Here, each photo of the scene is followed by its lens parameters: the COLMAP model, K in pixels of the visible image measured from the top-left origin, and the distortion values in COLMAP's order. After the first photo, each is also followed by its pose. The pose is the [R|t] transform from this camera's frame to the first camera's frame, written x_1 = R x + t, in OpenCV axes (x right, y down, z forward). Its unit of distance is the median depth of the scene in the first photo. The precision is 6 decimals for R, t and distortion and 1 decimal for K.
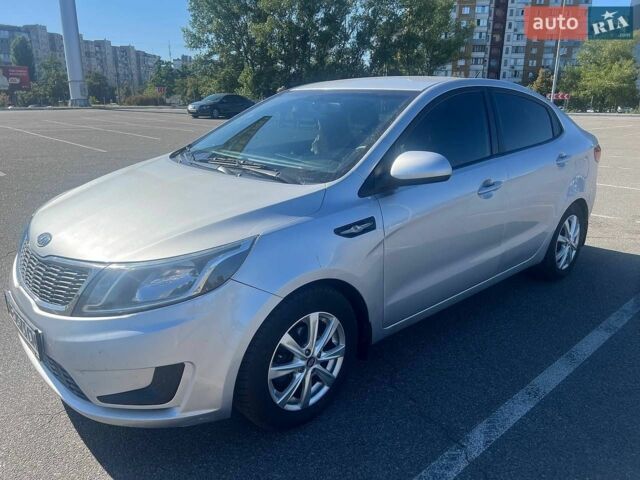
lens RADIAL K [[482.2, 0, 320.0], [0, 482.2, 240.0], [0, 0, 1]] dist [0.049734, -0.062545]
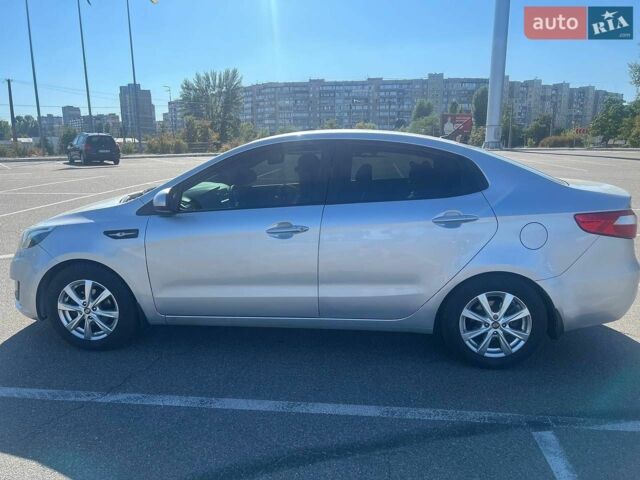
lens RADIAL K [[482.2, 0, 320.0], [0, 482.2, 240.0], [0, 0, 1]] dist [0.049734, -0.062545]
pose [[0.663410, 0.142625, -0.734538, 0.919113], [-0.201064, 0.979540, 0.008602, -0.082309], [0.720736, 0.141982, 0.678514, 0.237029]]
